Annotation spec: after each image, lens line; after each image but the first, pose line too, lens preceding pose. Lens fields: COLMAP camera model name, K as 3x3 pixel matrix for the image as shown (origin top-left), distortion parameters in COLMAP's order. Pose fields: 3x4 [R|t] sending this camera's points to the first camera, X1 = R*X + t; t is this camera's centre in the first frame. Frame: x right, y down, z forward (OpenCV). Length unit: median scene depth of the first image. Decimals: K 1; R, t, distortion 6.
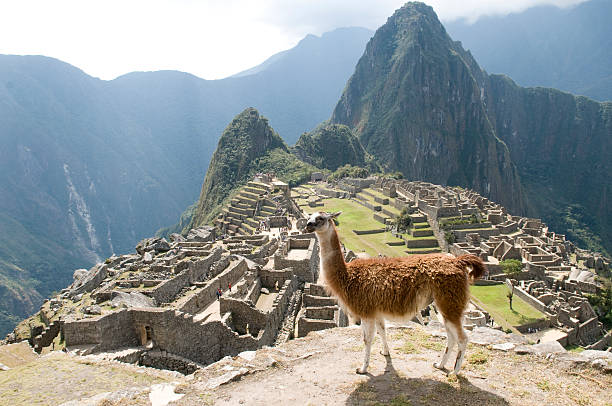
lens RADIAL K [[487.7, 0, 313.8], [0, 487.7, 211.1], [0, 0, 1]] dist [-0.012089, -0.016694]
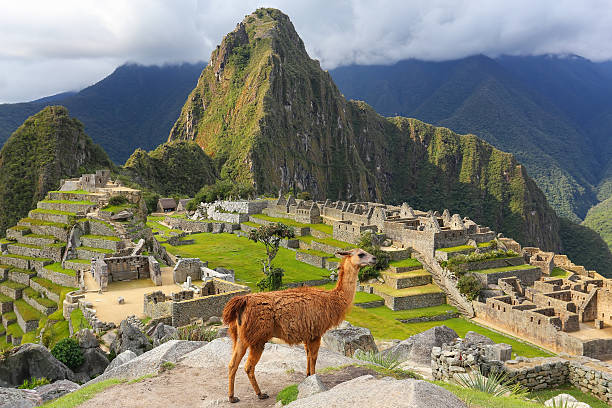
lens RADIAL K [[555.2, 0, 300.3], [0, 555.2, 204.3], [0, 0, 1]] dist [0.011399, 0.040058]
pose [[0.958436, -0.006055, 0.285243, -0.018849], [0.036672, 0.994096, -0.102117, 0.006125], [-0.282941, 0.108333, 0.953000, 0.140810]]
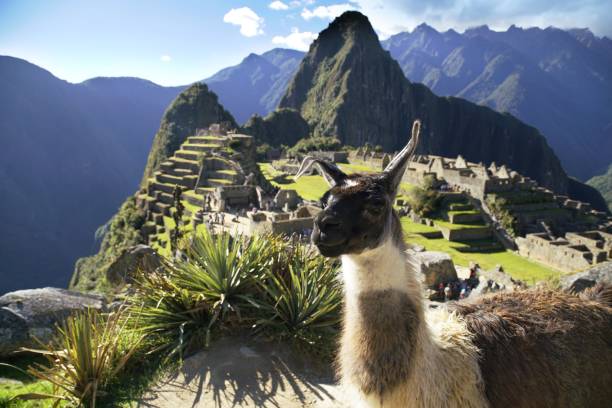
lens RADIAL K [[402.6, 0, 304.0], [0, 402.6, 194.3], [0, 0, 1]] dist [-0.078731, 0.006039]
pose [[0.991858, 0.012154, 0.126769, -0.016980], [-0.010076, 0.999804, -0.017021, 0.007760], [-0.126951, 0.015605, 0.991786, 0.155707]]
